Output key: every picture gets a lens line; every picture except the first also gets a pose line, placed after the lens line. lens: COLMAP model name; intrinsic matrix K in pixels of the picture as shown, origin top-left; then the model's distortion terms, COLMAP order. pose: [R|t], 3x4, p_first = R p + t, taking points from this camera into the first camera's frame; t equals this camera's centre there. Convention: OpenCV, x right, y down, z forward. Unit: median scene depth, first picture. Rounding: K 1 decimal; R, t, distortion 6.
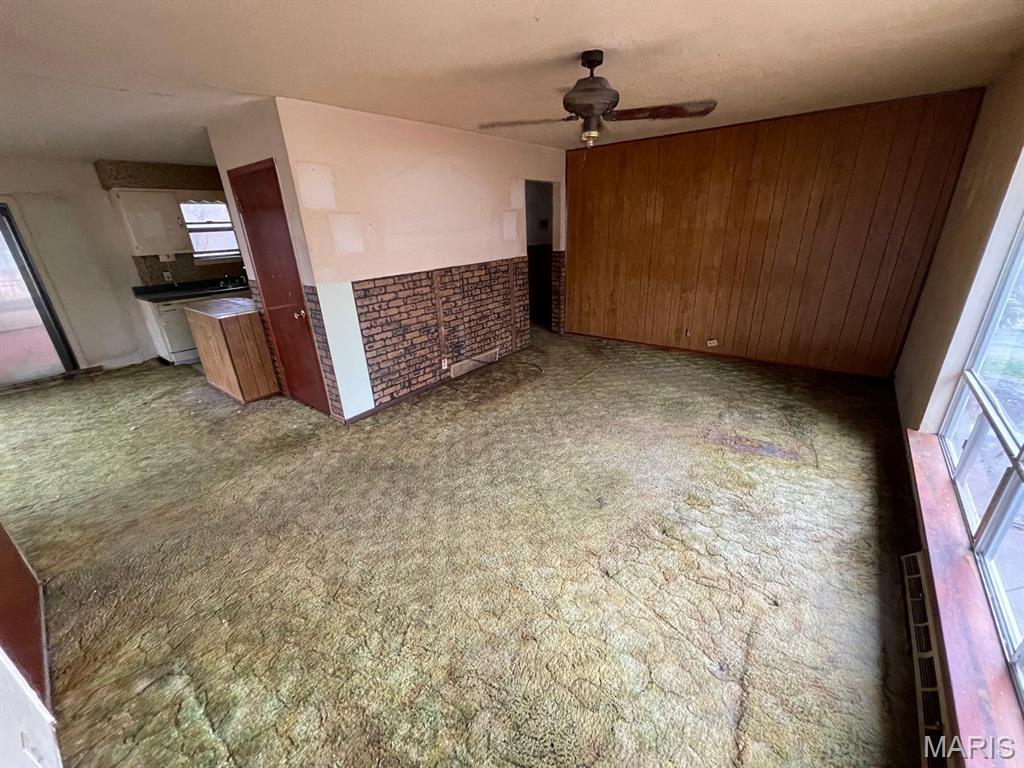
lens RADIAL K [[413.2, 0, 509.8], [0, 413.2, 390.7], [0, 0, 1]] dist [-0.000975, -0.000105]
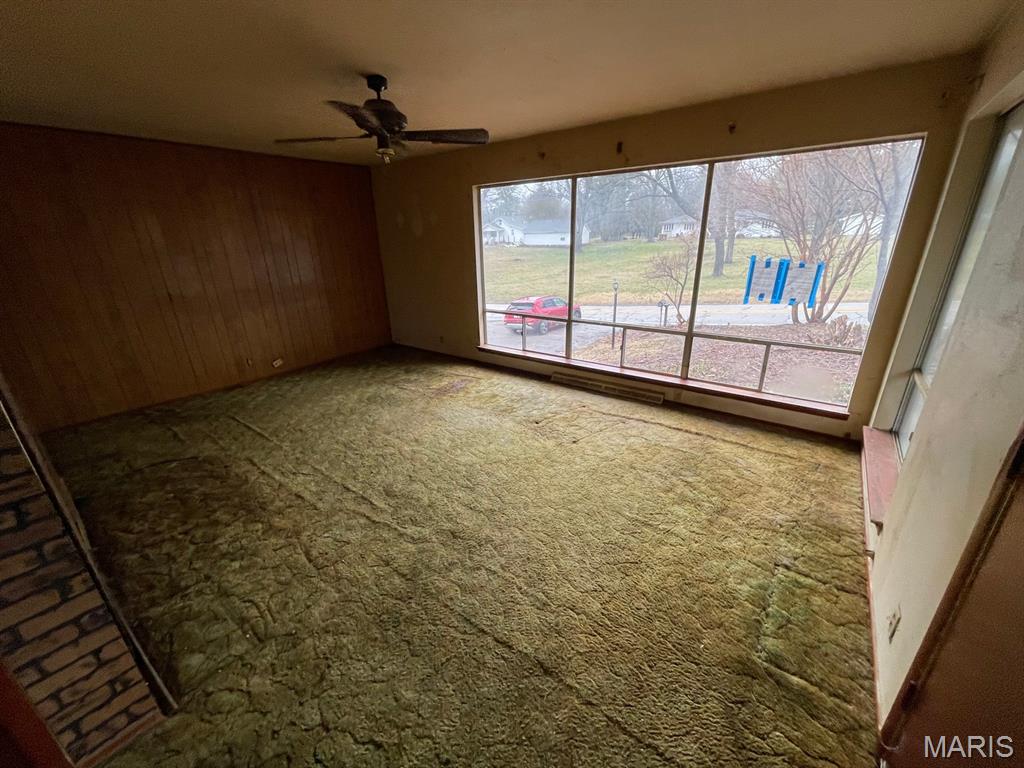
lens RADIAL K [[413.2, 0, 509.8], [0, 413.2, 390.7], [0, 0, 1]] dist [-0.000975, -0.000105]
pose [[-0.022355, -0.314559, 0.948975, -0.687821], [0.399493, 0.867325, 0.296905, -0.177061], [-0.916464, 0.385746, 0.106275, 0.545505]]
